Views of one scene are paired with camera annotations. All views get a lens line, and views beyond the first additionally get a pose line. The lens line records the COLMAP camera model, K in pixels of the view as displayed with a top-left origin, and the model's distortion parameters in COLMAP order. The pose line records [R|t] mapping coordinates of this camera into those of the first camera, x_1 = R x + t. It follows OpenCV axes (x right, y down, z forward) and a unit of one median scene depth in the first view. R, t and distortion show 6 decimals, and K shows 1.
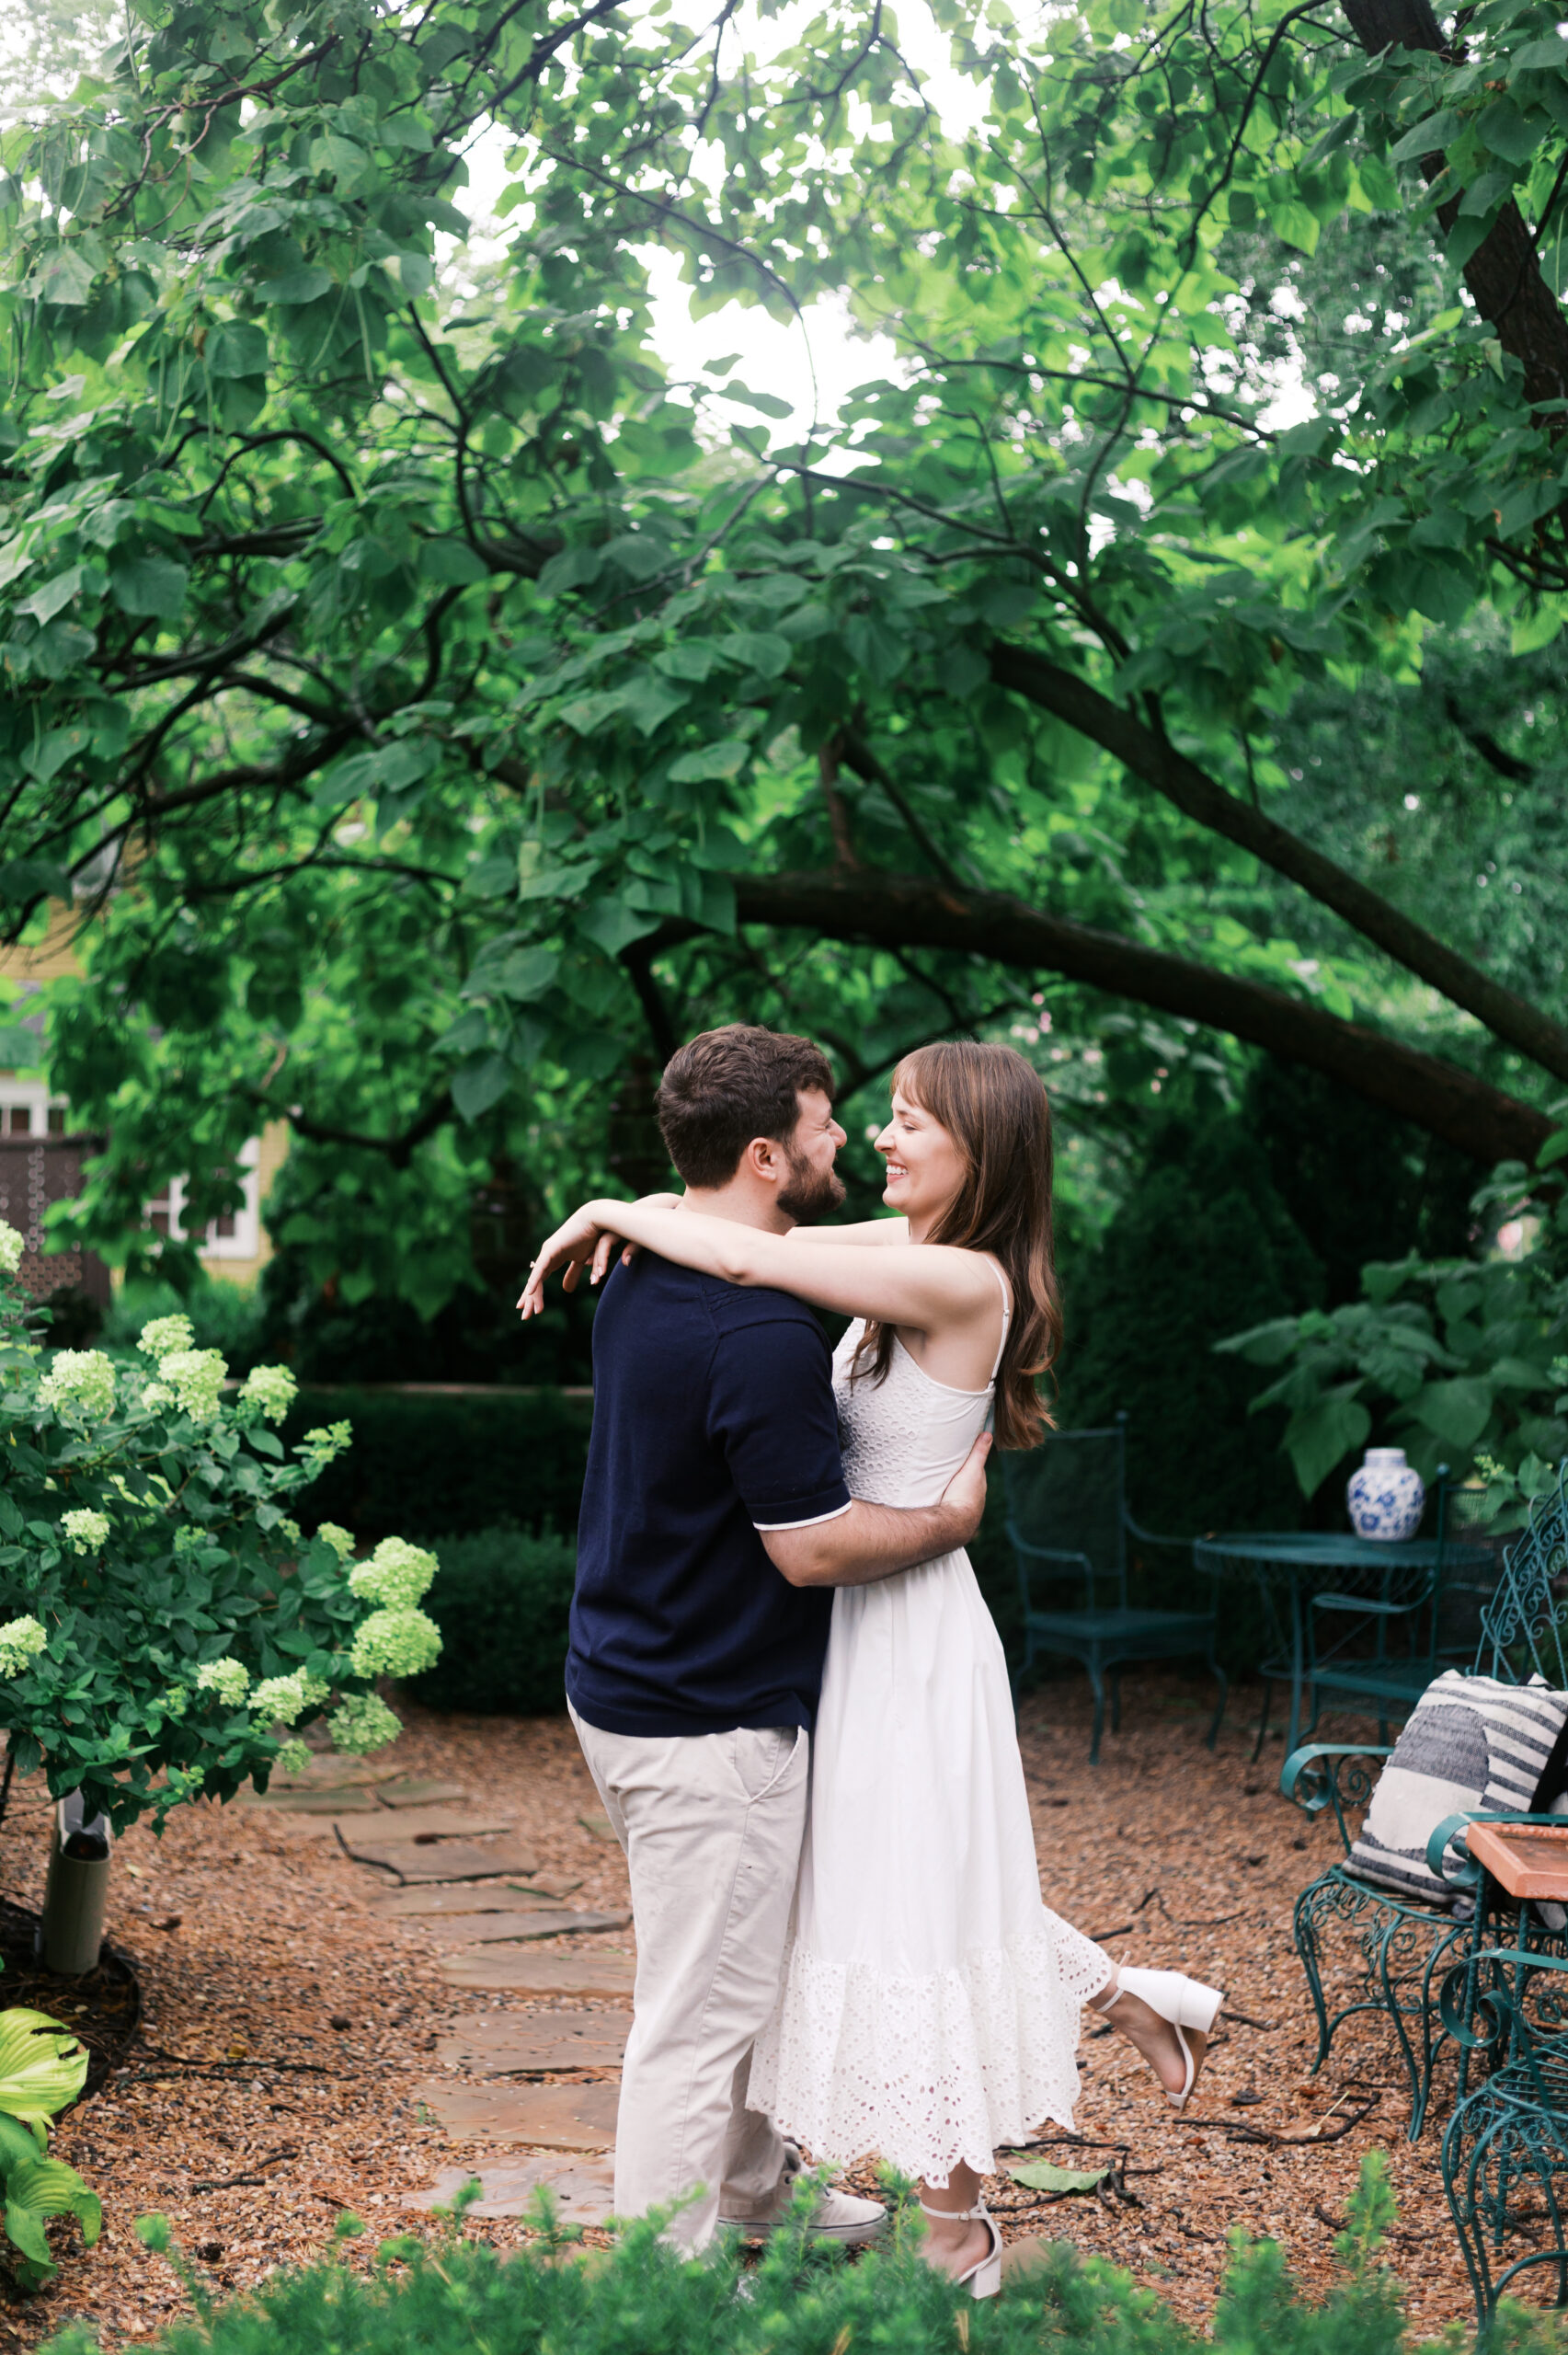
lens RADIAL K [[3633.0, 0, 781.4], [0, 3633.0, 1171.4], [0, 0, 1]] dist [-0.038774, 0.000000]
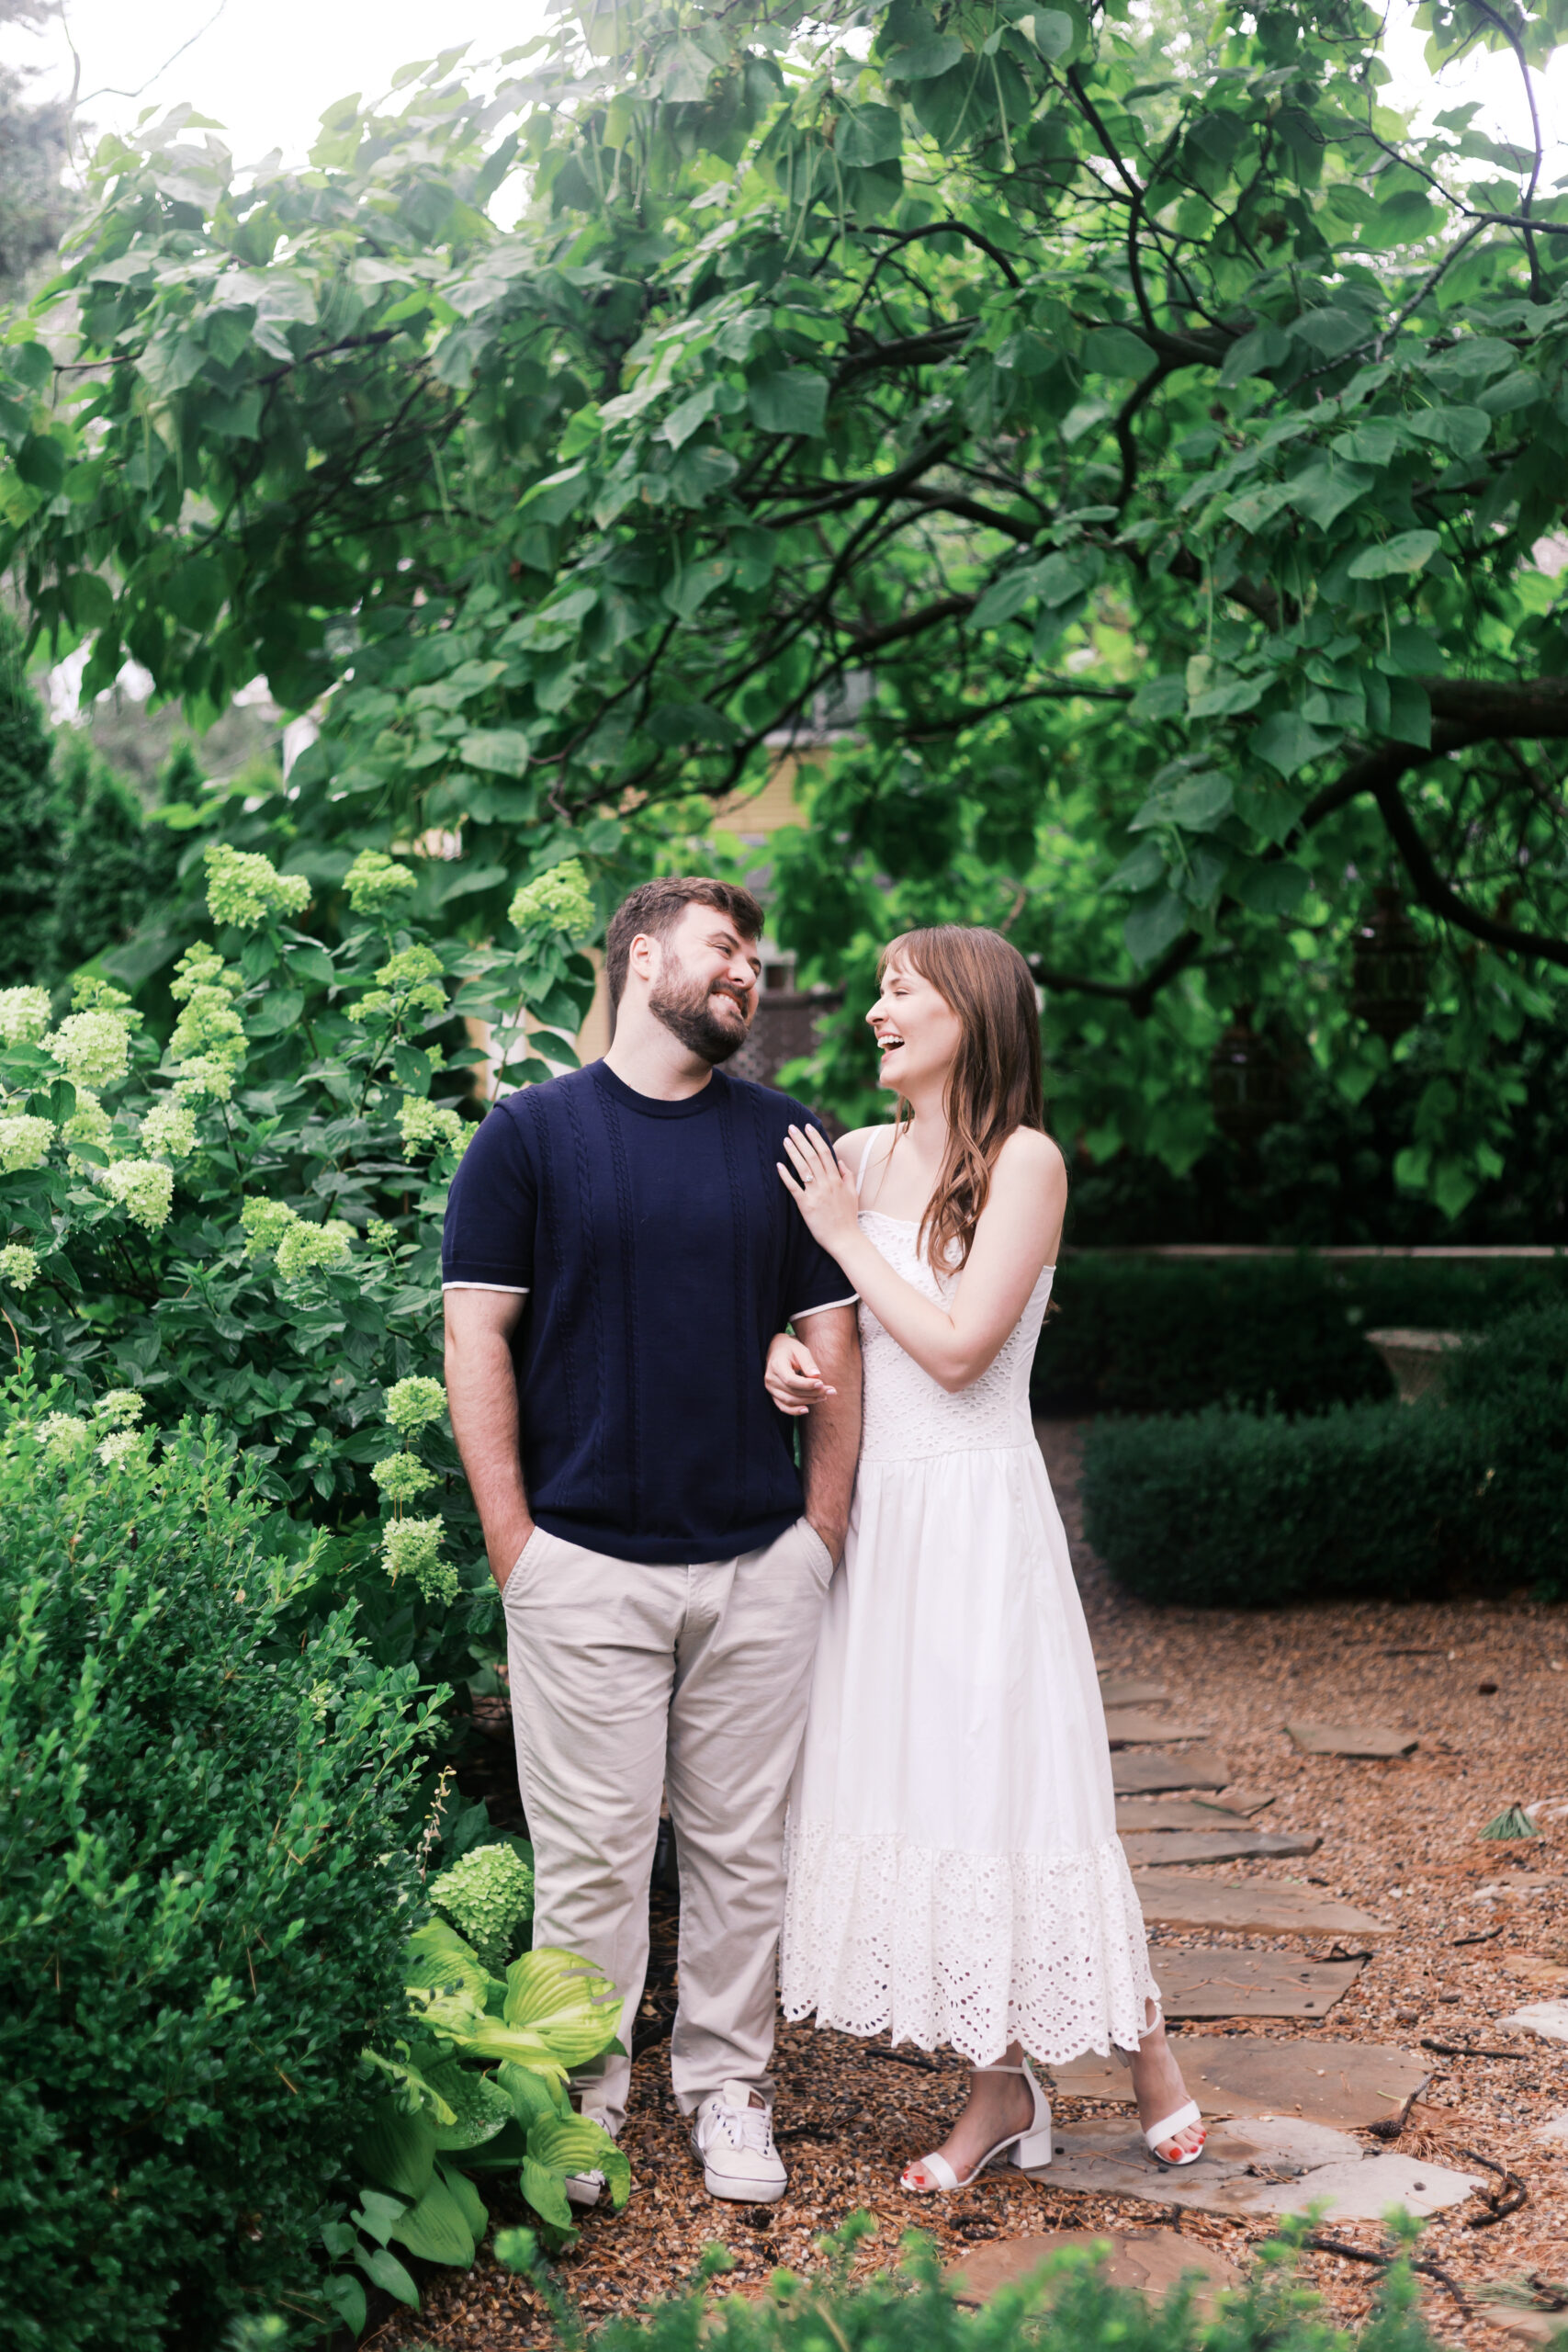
lens RADIAL K [[3628.6, 0, 786.8], [0, 3628.6, 1183.8], [0, 0, 1]] dist [-0.038774, 0.000000]
pose [[0.964681, -0.016021, -0.262935, 0.064799], [0.028444, 0.998648, 0.043508, -0.001425], [0.261882, -0.049450, 0.963832, 0.092725]]
